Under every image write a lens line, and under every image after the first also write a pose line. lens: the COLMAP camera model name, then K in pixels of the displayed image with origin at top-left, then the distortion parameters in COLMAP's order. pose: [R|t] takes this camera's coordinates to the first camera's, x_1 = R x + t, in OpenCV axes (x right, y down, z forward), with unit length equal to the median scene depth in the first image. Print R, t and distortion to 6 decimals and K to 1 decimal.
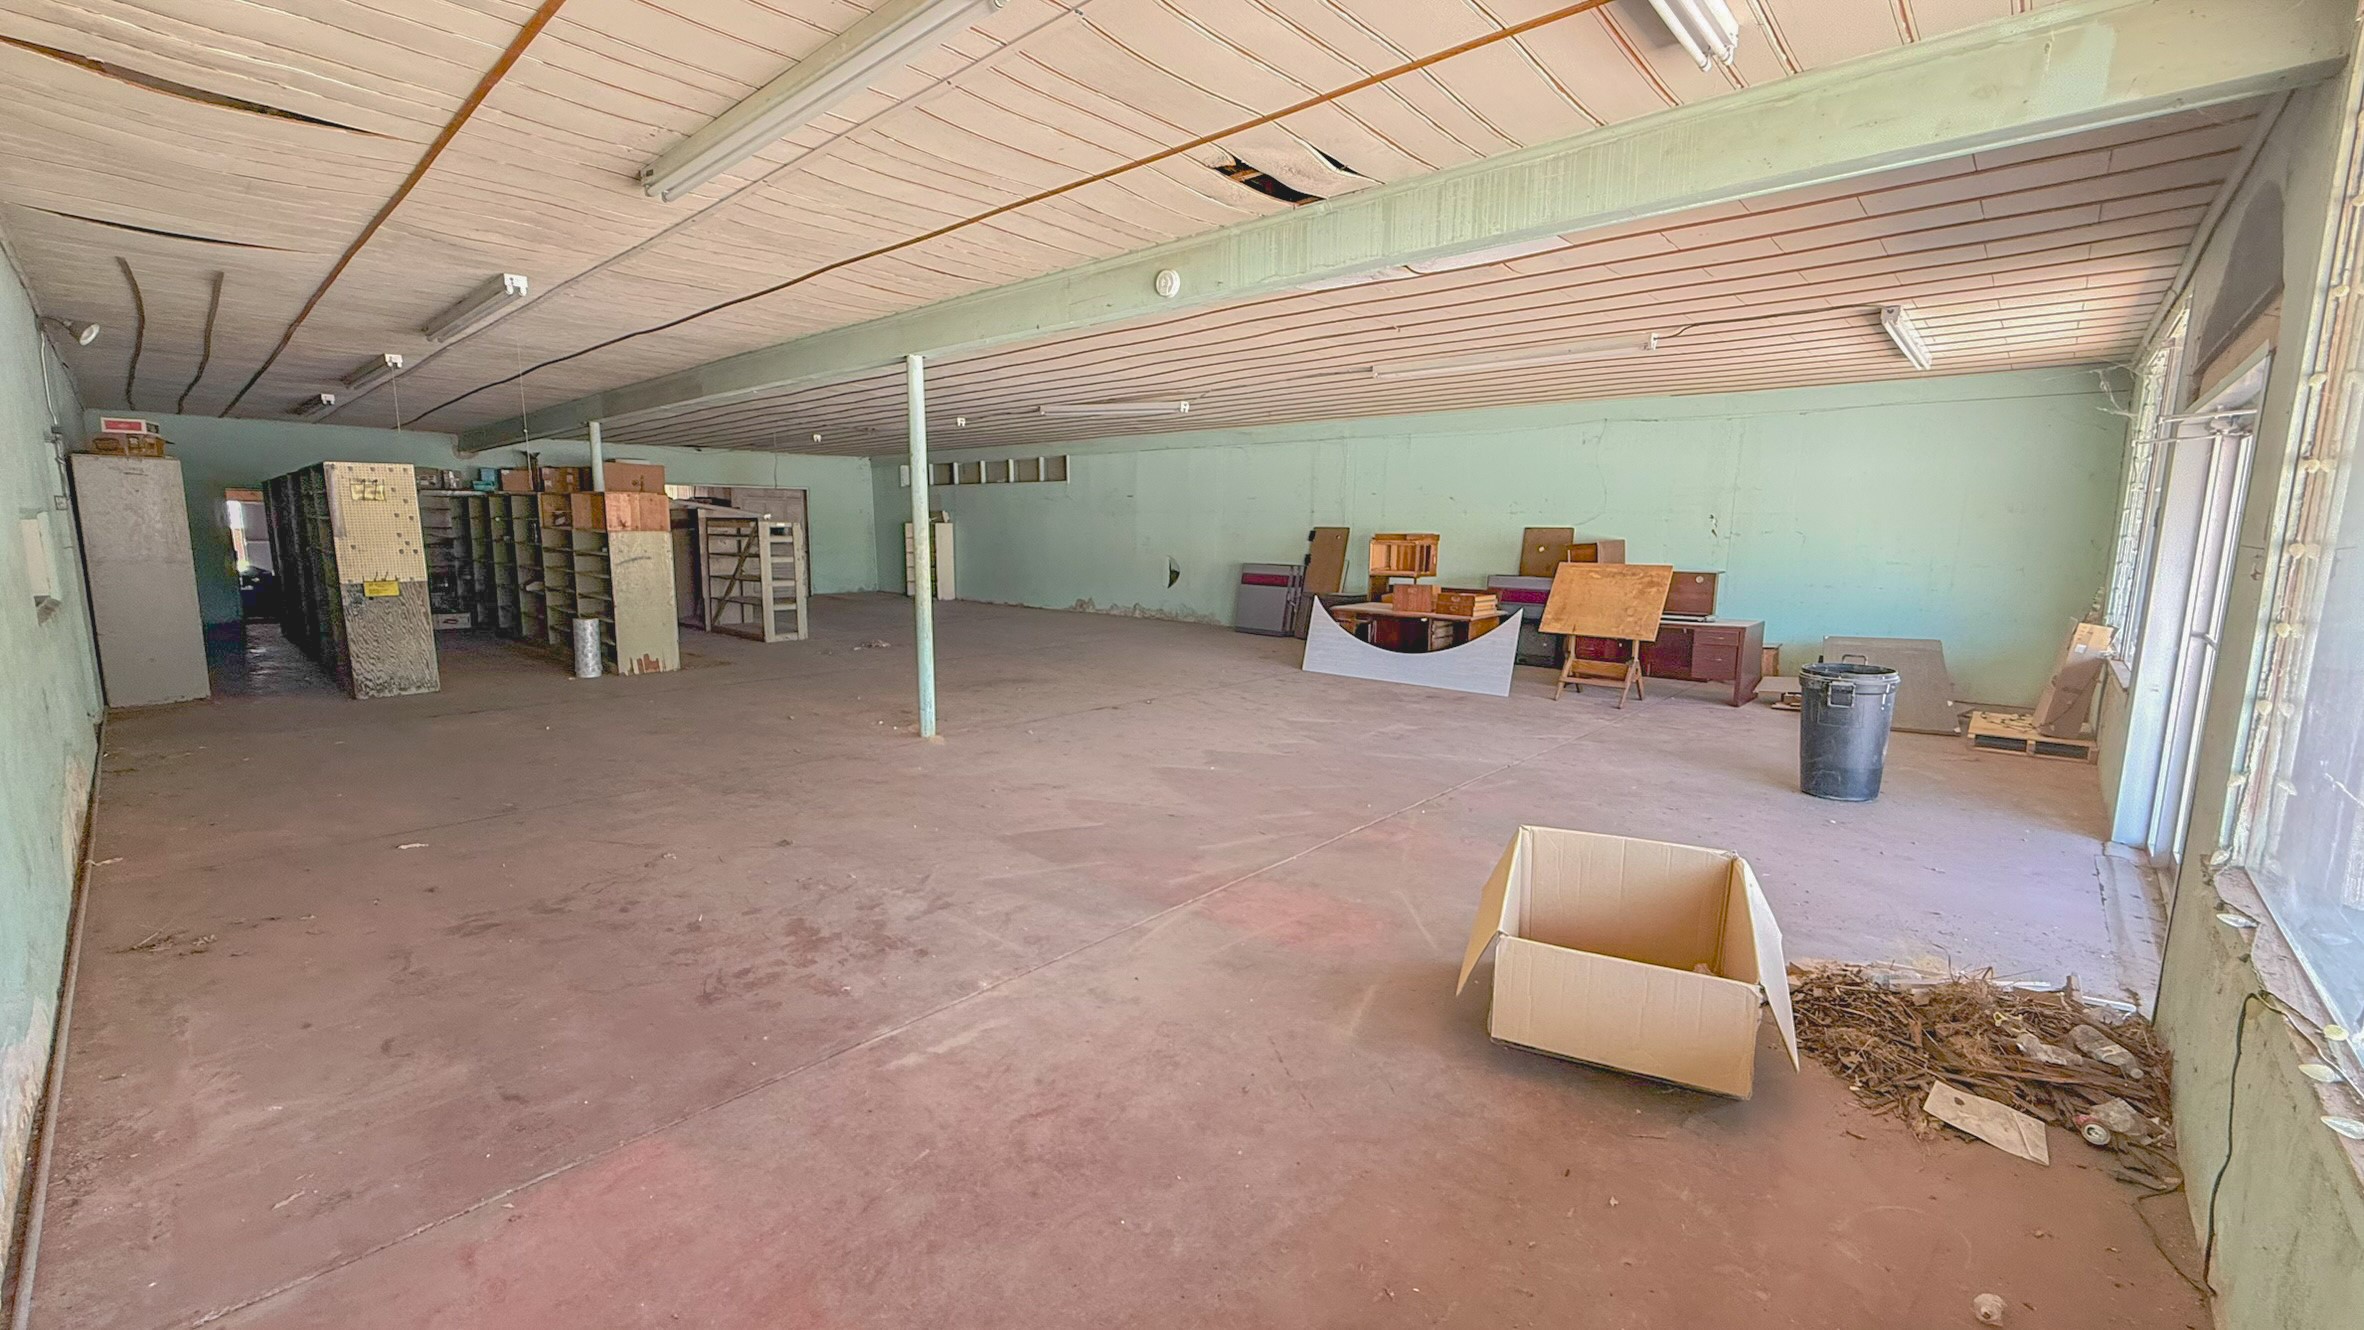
lens RADIAL K [[946.1, 0, 1172.4], [0, 946.1, 666.1], [0, 0, 1]] dist [0.001146, -0.000820]
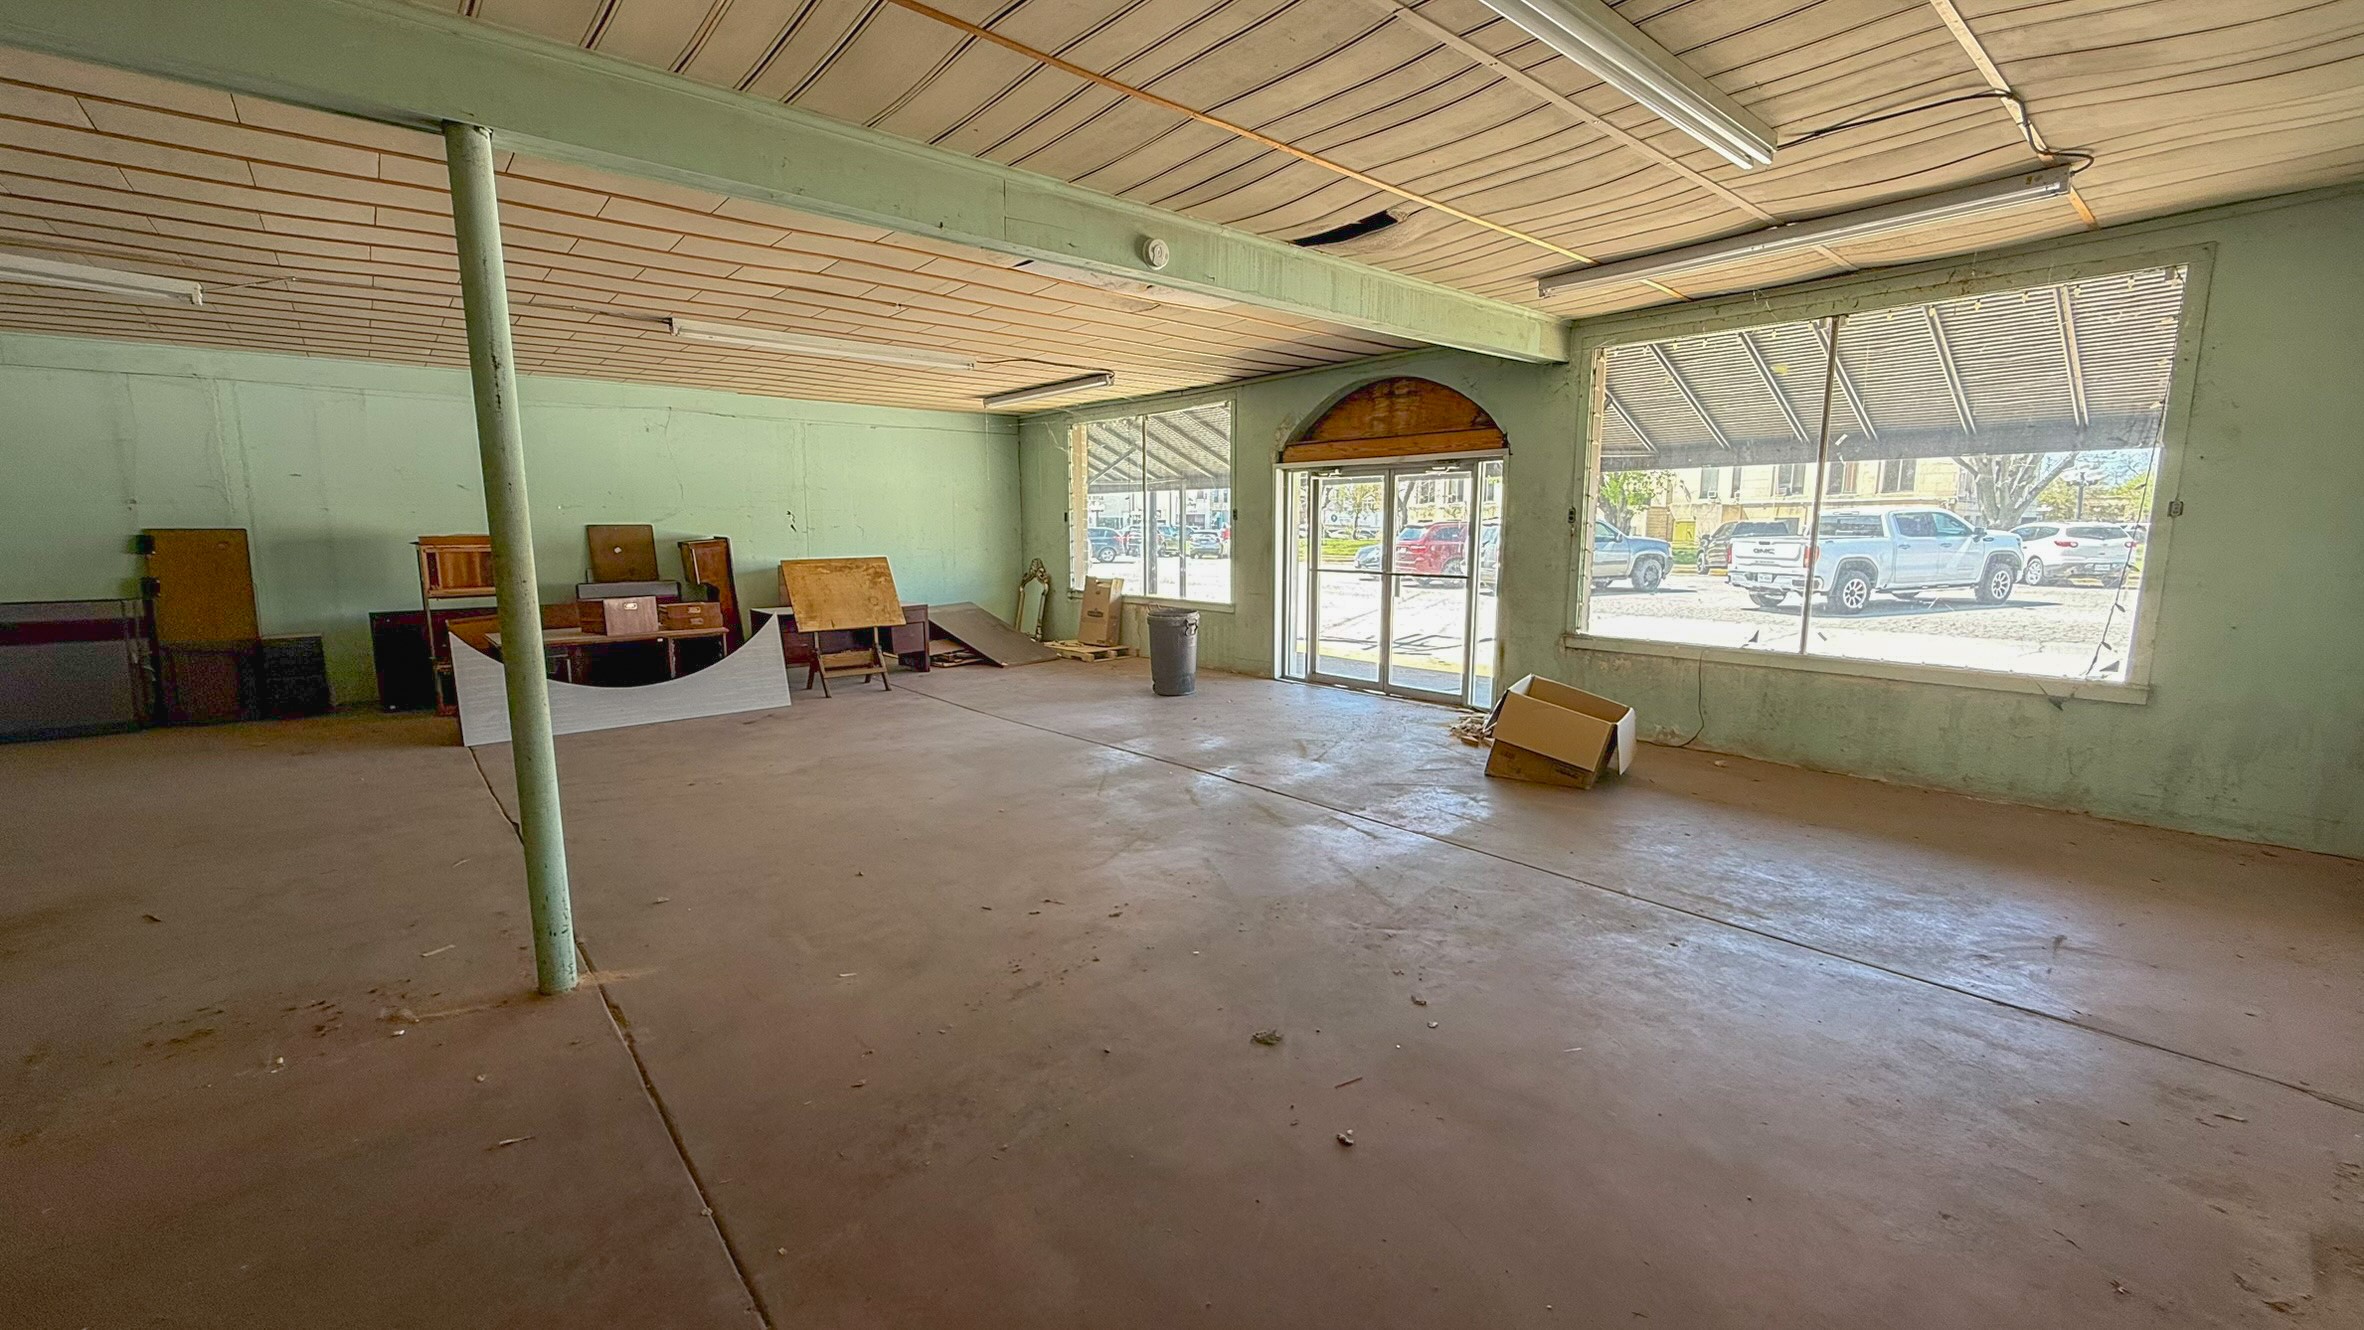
lens RADIAL K [[946.1, 0, 1179.5], [0, 946.1, 665.9], [0, 0, 1]] dist [0.001146, -0.000820]
pose [[0.116439, -0.154013, 0.981184, -0.454227], [0.151202, 0.979138, 0.135748, -0.066096], [-0.981621, 0.132551, 0.137297, 0.434815]]
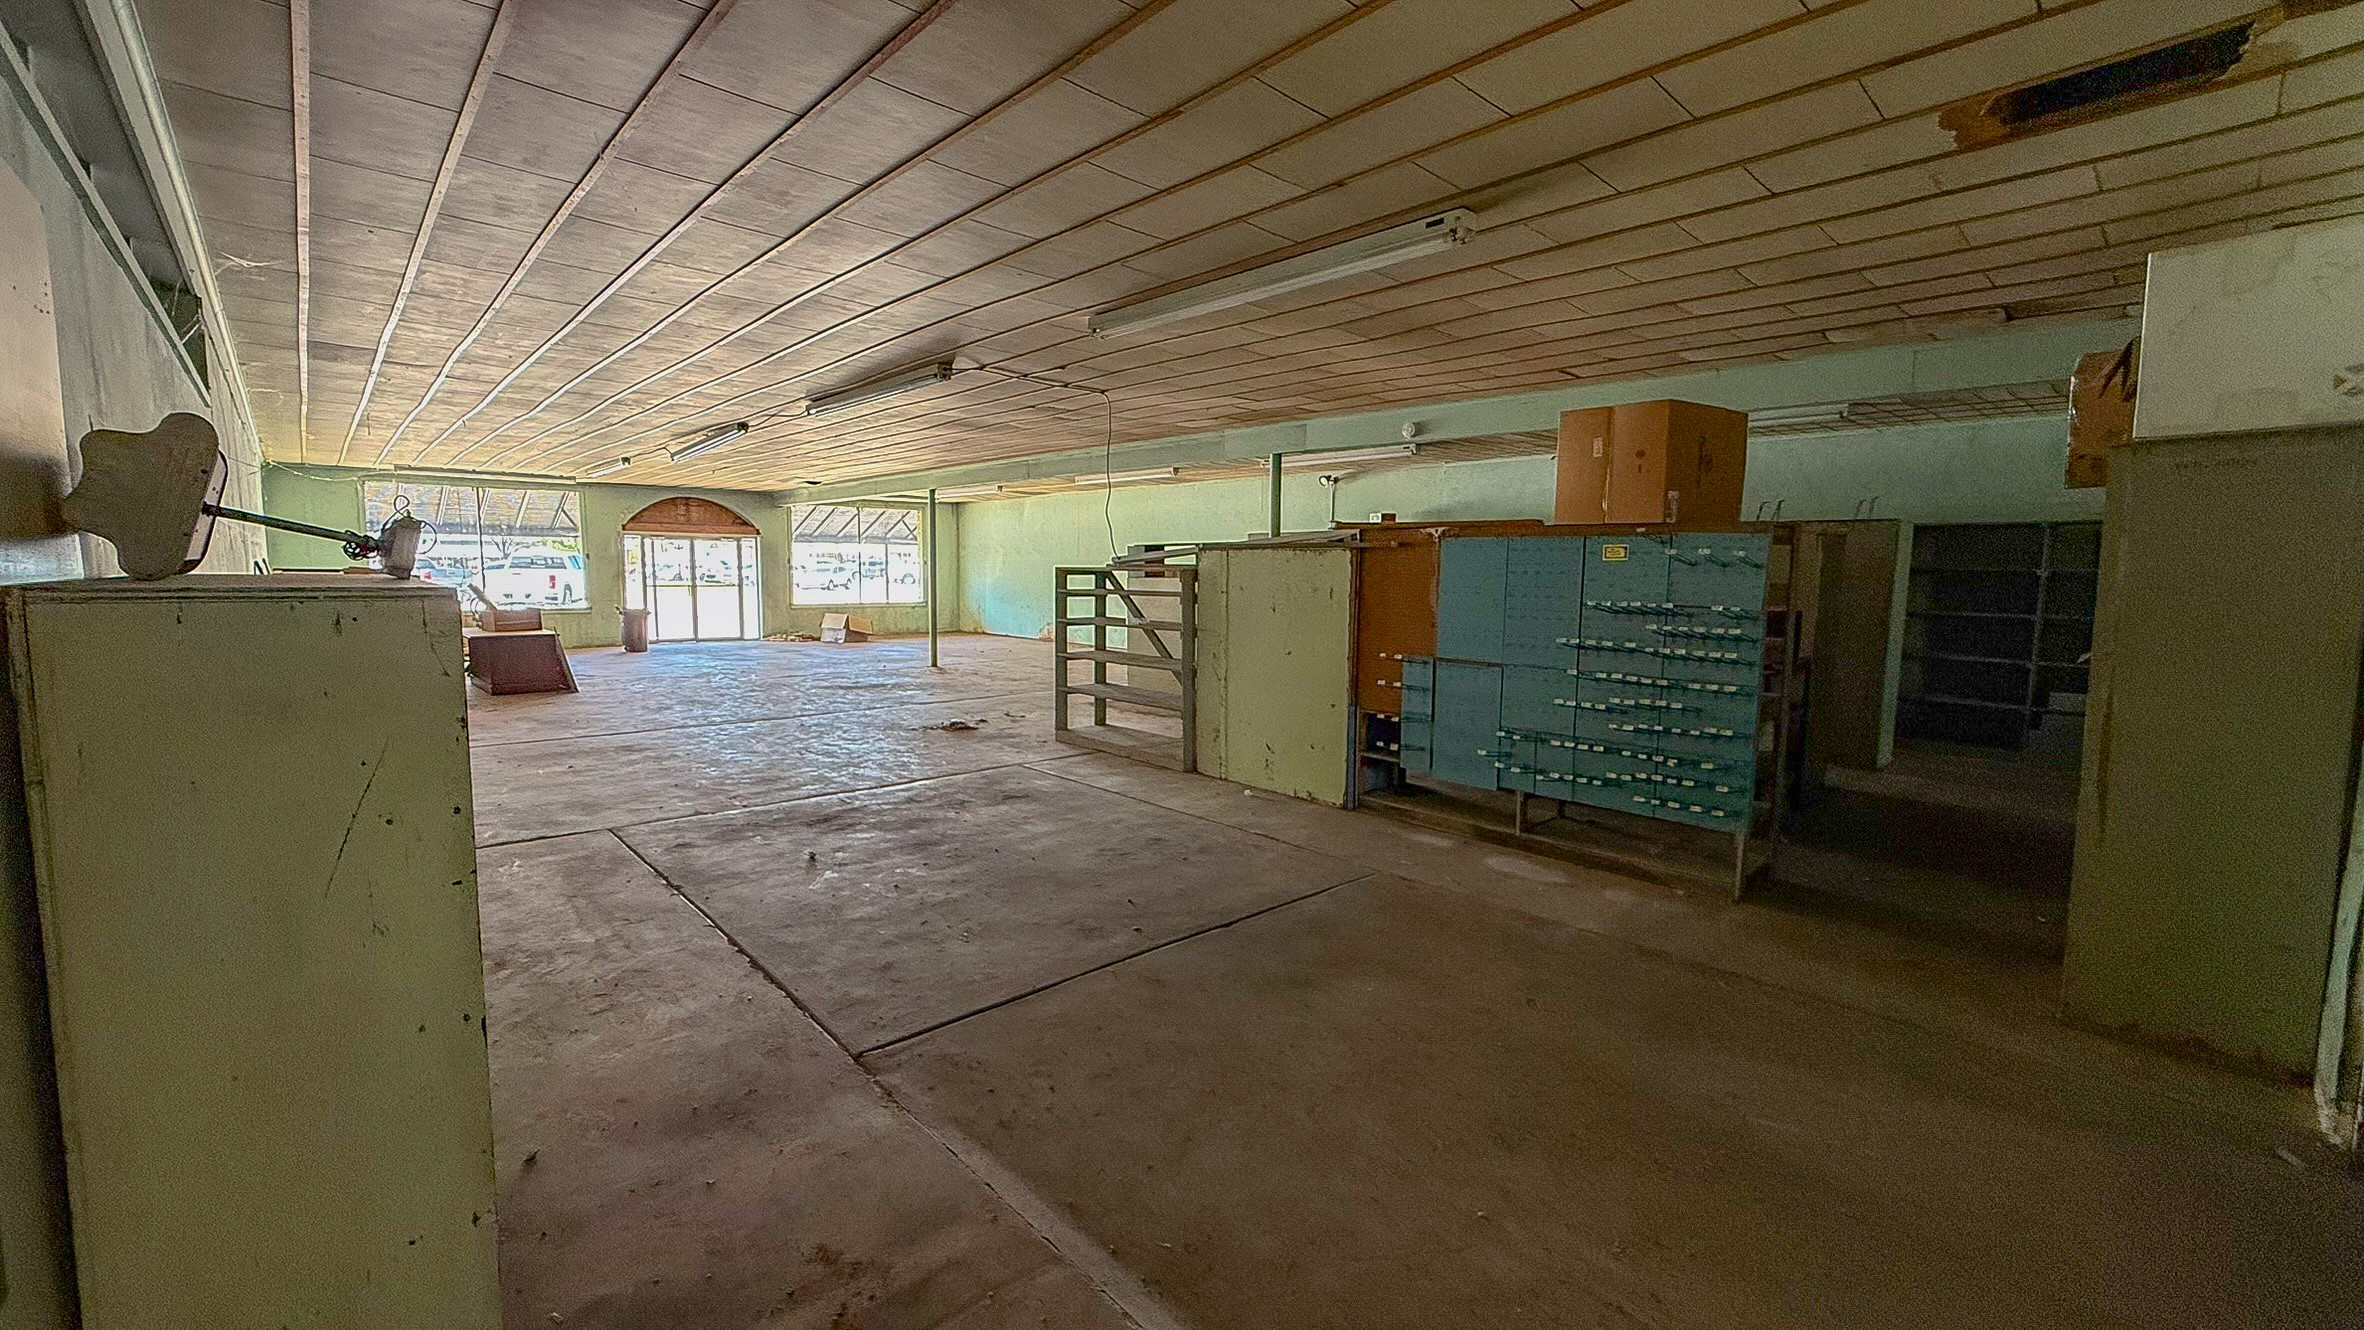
lens RADIAL K [[946.1, 0, 1185.7], [0, 946.1, 667.2], [0, 0, 1]] dist [0.001146, -0.000820]
pose [[-0.997262, -0.019991, 0.071193, -0.680376], [-0.002202, 0.970365, 0.241633, -0.297841], [-0.073914, 0.240815, -0.967753, 2.117276]]
